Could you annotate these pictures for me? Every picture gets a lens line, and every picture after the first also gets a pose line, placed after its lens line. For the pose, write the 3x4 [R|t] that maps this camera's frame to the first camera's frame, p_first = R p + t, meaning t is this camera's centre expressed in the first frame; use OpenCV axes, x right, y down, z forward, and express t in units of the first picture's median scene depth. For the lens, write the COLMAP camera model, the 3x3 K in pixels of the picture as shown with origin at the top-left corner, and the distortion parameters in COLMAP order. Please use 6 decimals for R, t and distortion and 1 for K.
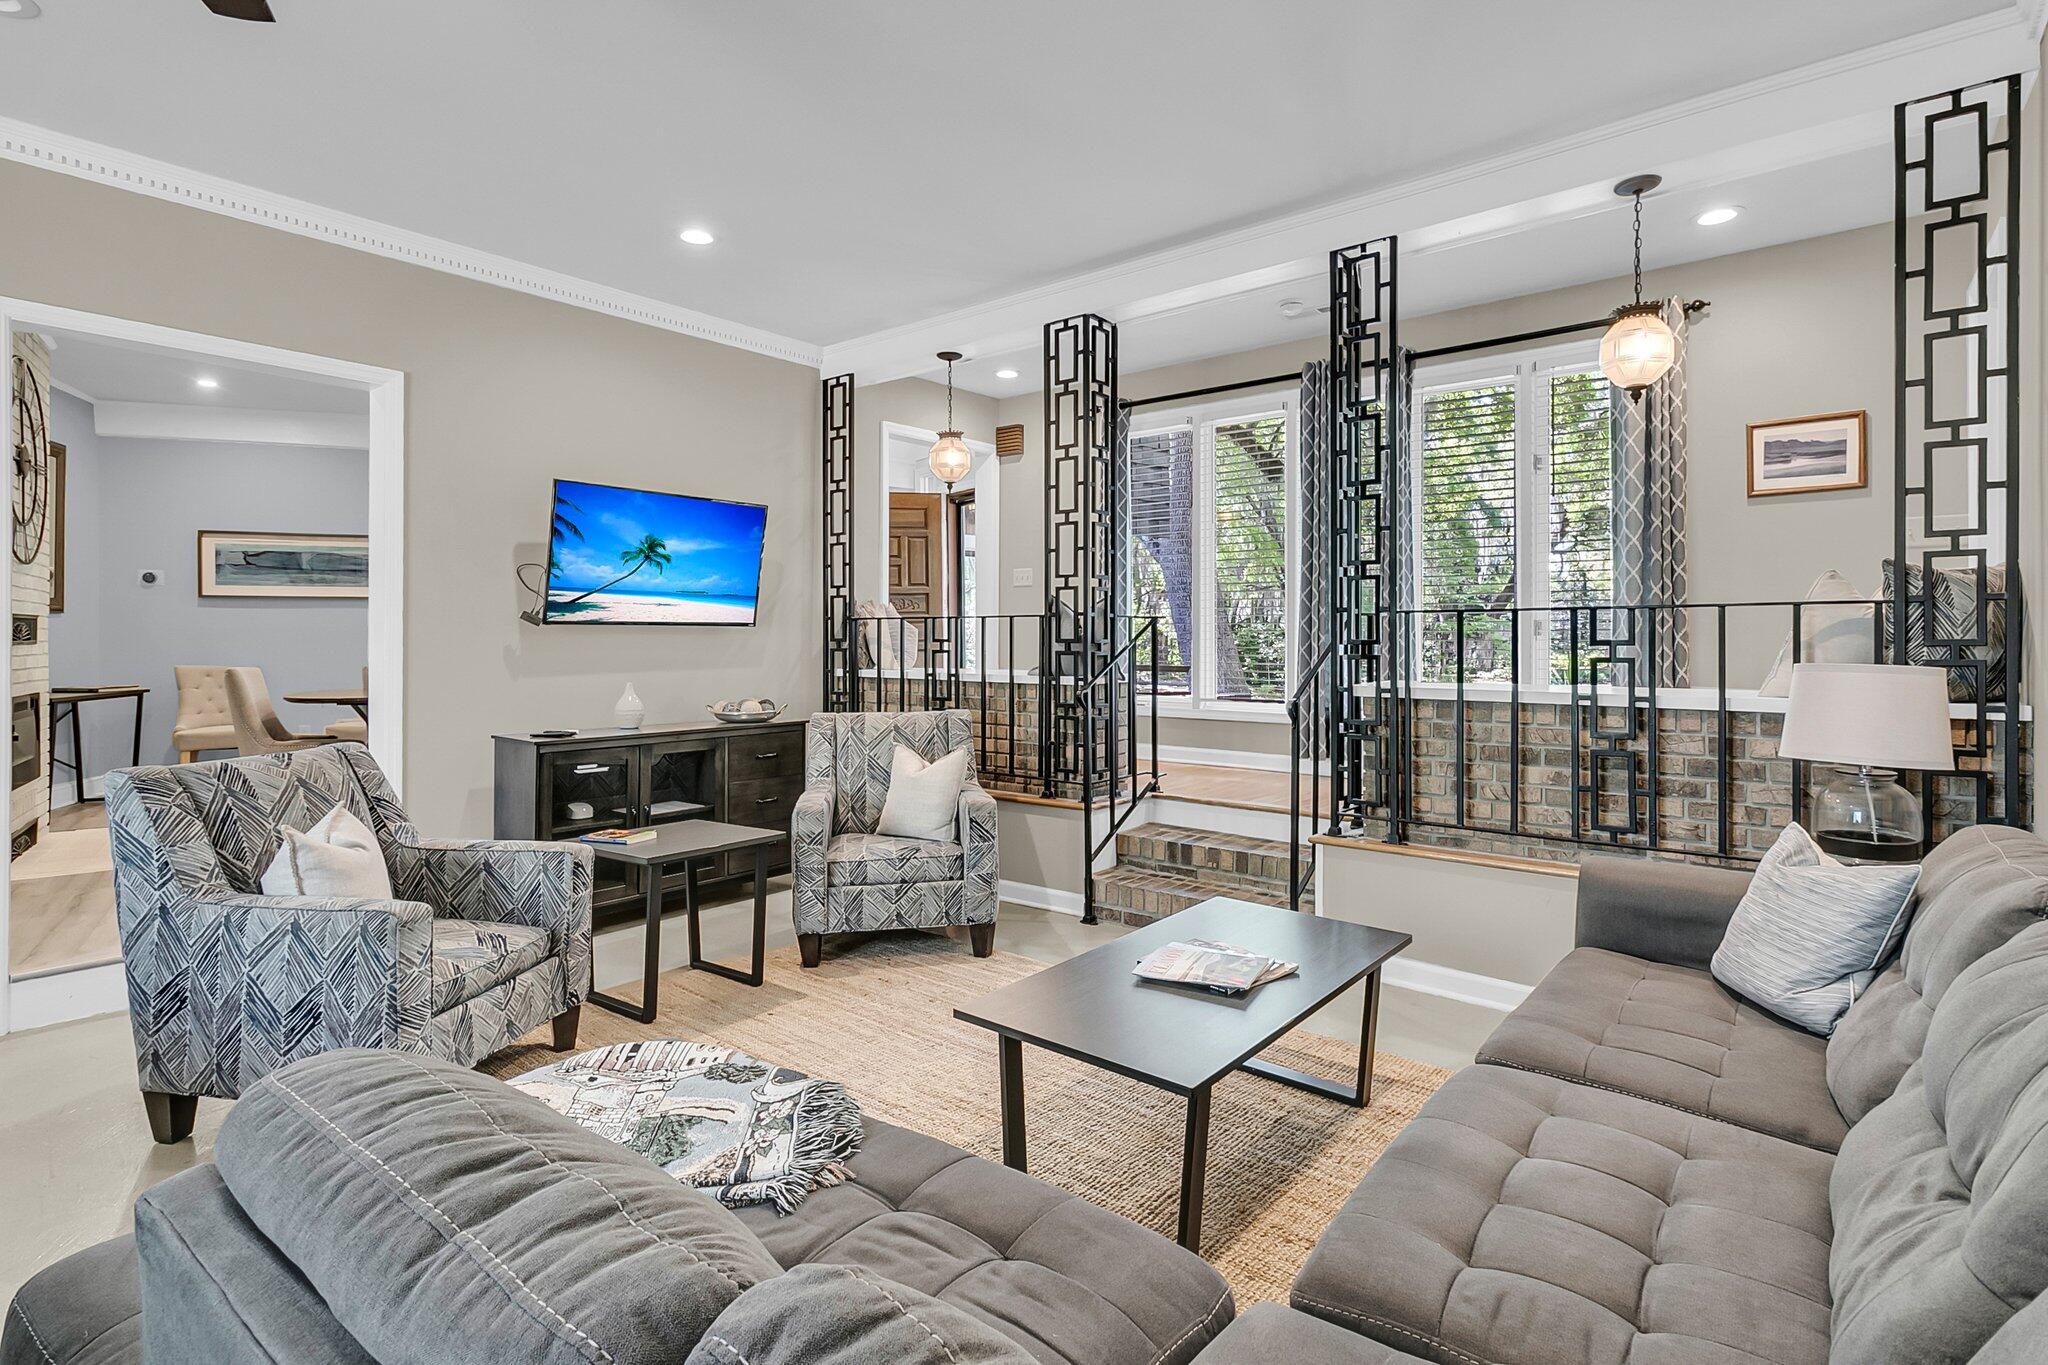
lens RADIAL K [[975.2, 0, 1056.2], [0, 975.2, 642.3], [0, 0, 1]] dist [0.003732, -0.000193]
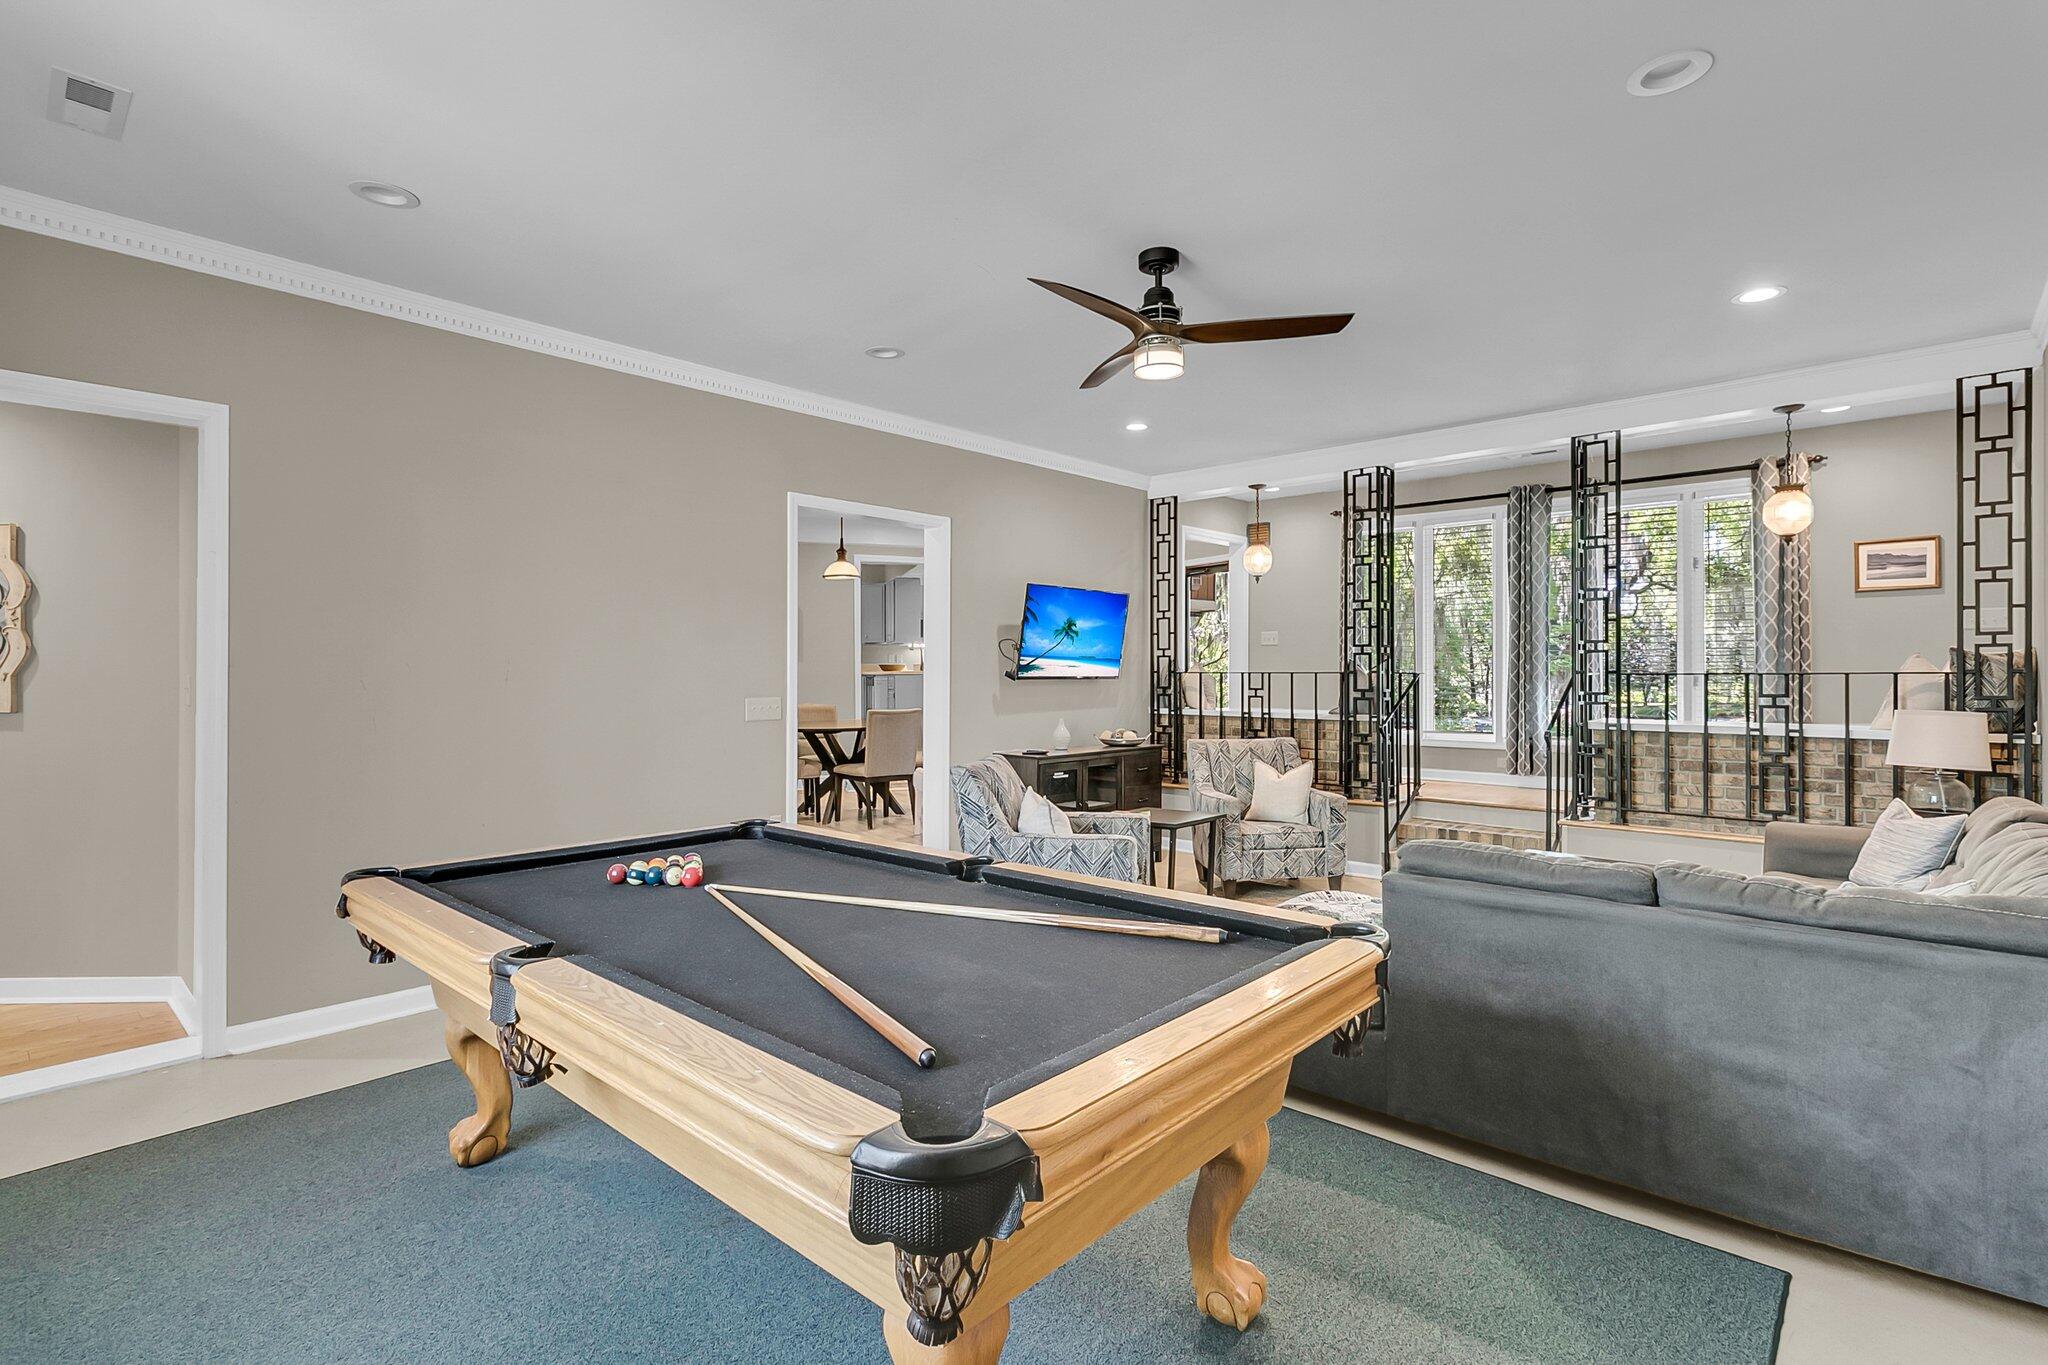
lens RADIAL K [[975.2, 0, 1045.0], [0, 975.2, 675.1], [0, 0, 1]] dist [0.003732, -0.000193]
pose [[0.998571, -0.000543, -0.053442, -0.473269], [0.000484, 0.999999, -0.001108, -0.028261], [0.053442, 0.001081, 0.998570, -0.584266]]
